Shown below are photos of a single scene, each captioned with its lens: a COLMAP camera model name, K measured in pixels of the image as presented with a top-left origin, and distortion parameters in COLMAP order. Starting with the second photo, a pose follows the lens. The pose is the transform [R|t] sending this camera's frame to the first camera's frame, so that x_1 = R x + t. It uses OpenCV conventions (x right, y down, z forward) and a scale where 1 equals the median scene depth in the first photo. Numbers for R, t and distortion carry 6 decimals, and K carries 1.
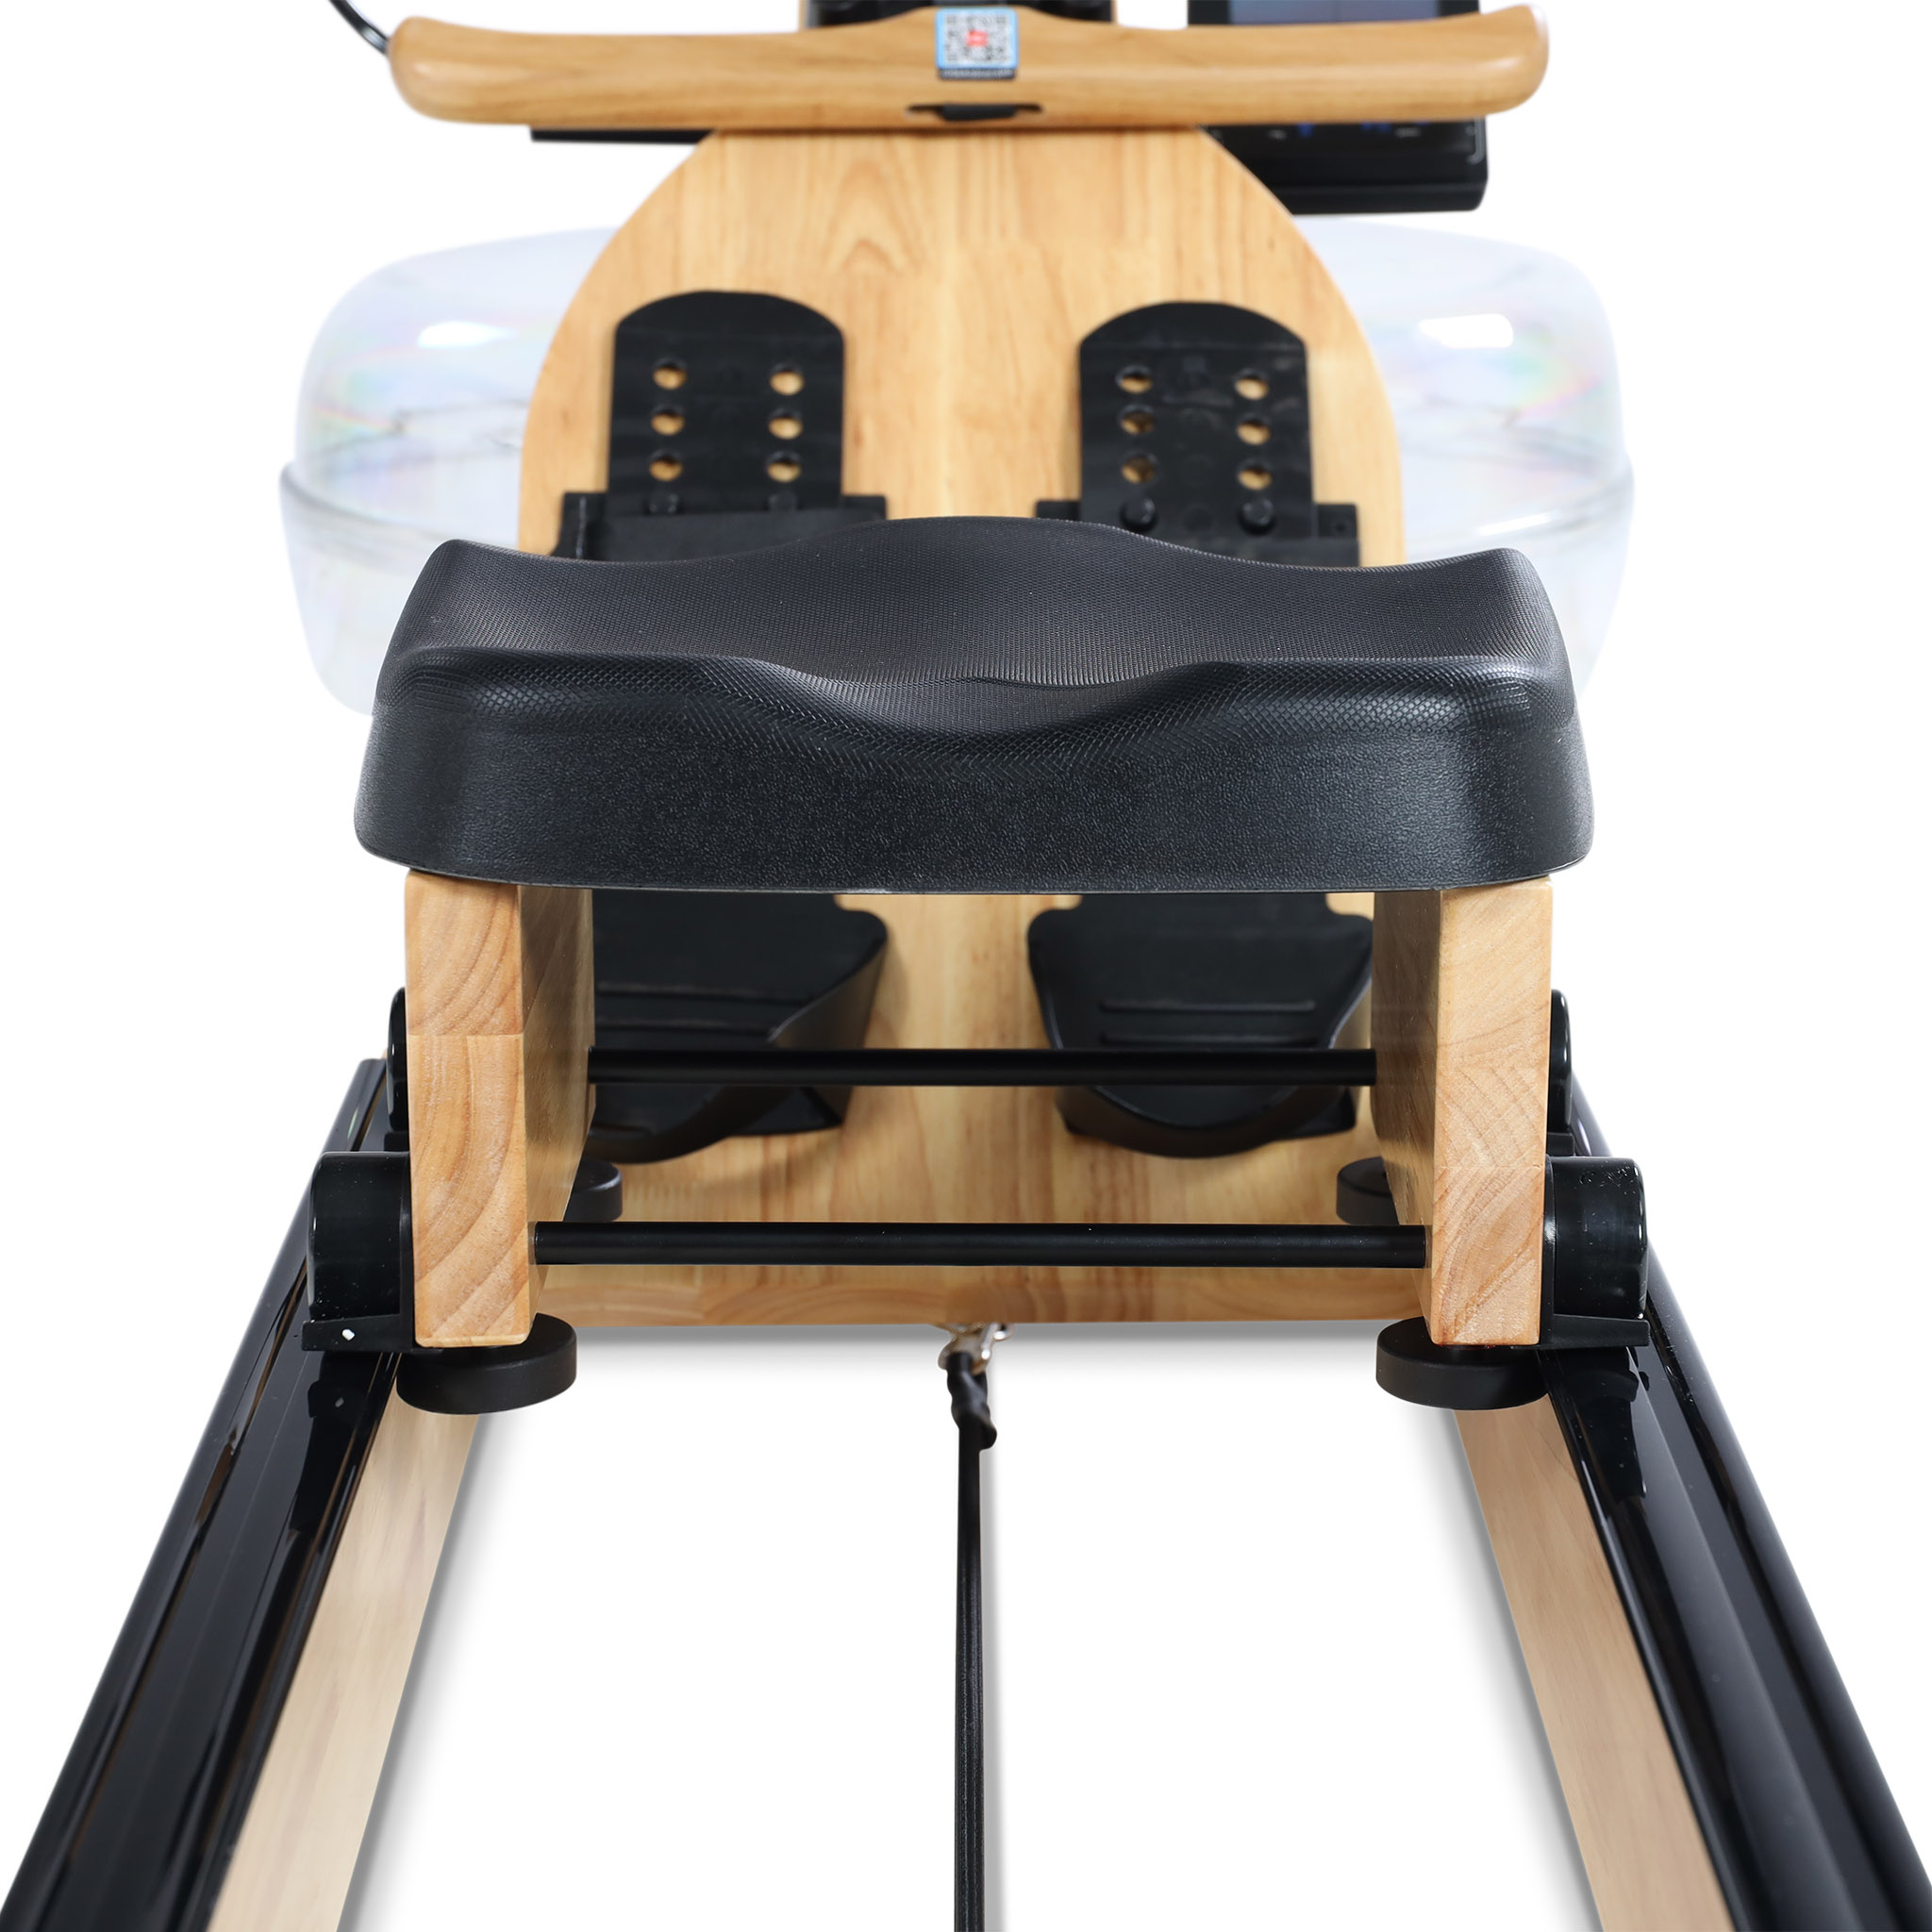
lens RADIAL K [[4353.6, 0, 1148.2], [0, 4353.6, 966.1], [0, 0, 1]] dist [0.057157, 0.734873]
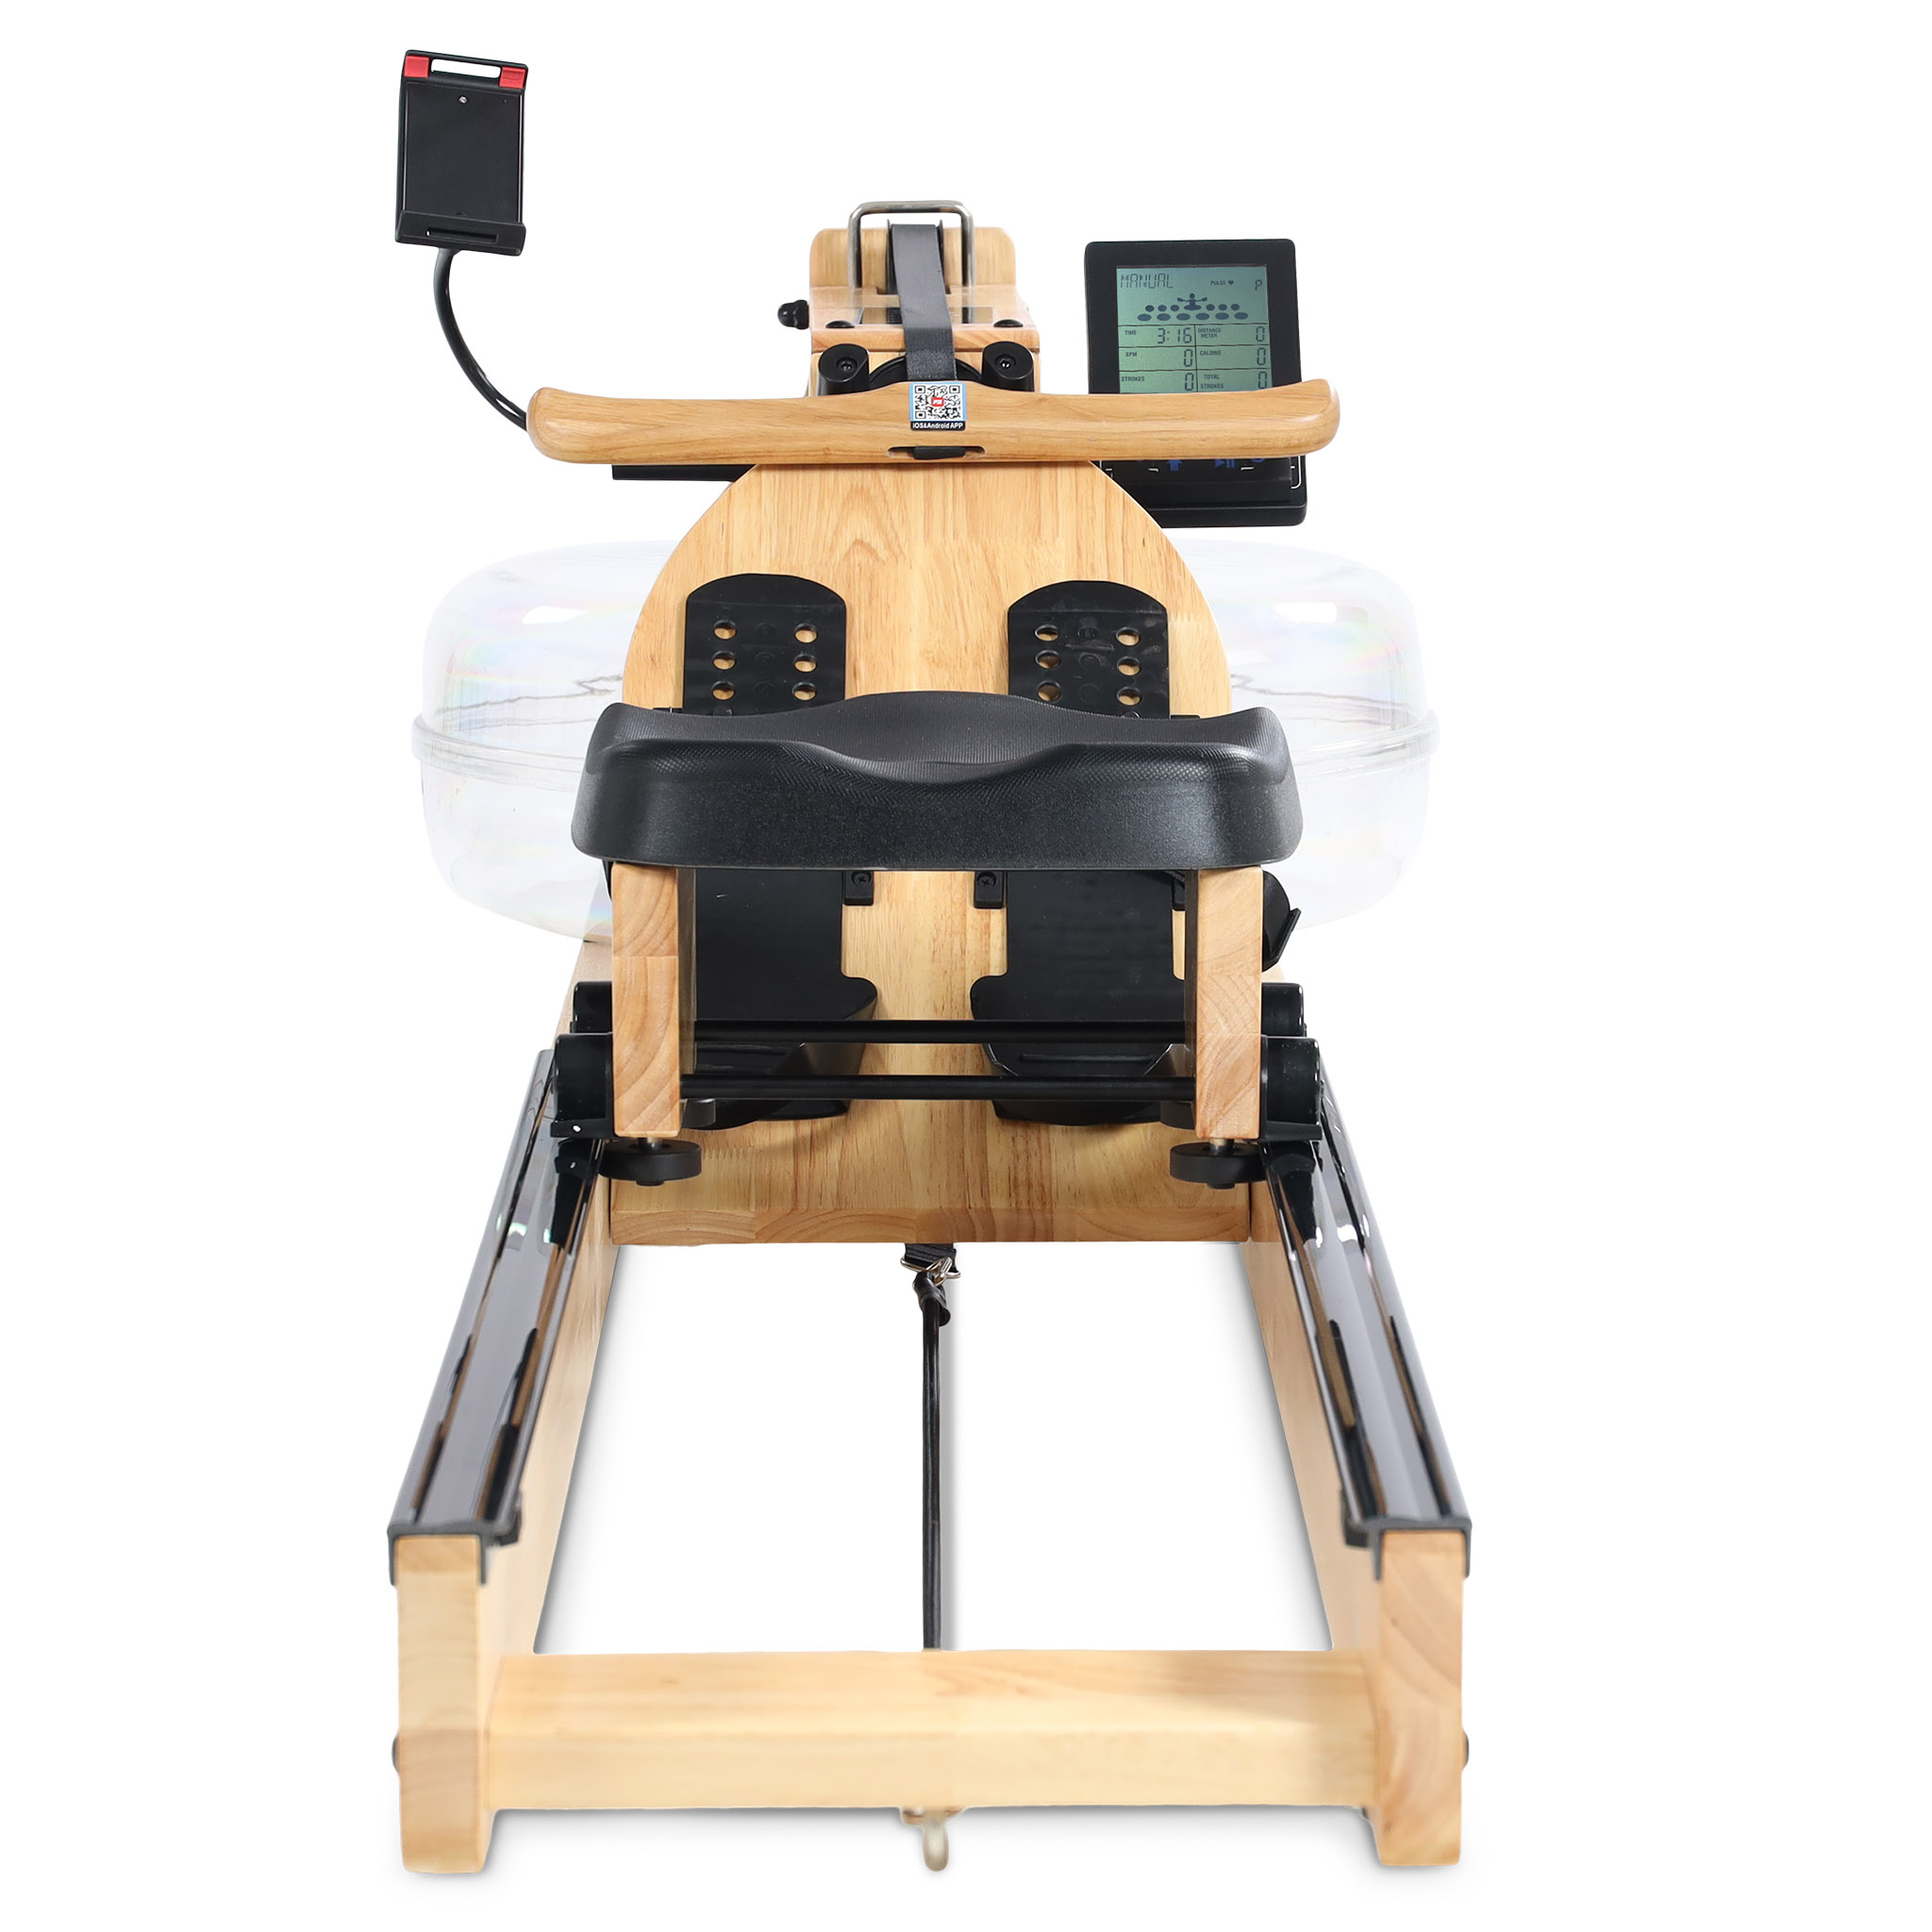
lens RADIAL K [[4353.6, 0, 1148.2], [0, 4353.6, 966.1], [0, 0, 1]] dist [0.057157, 0.734873]
pose [[0.999961, -0.002763, 0.008400, 0.018193], [0.003435, 0.996702, -0.081071, 0.093013], [-0.008148, 0.081097, 0.996673, -0.431749]]
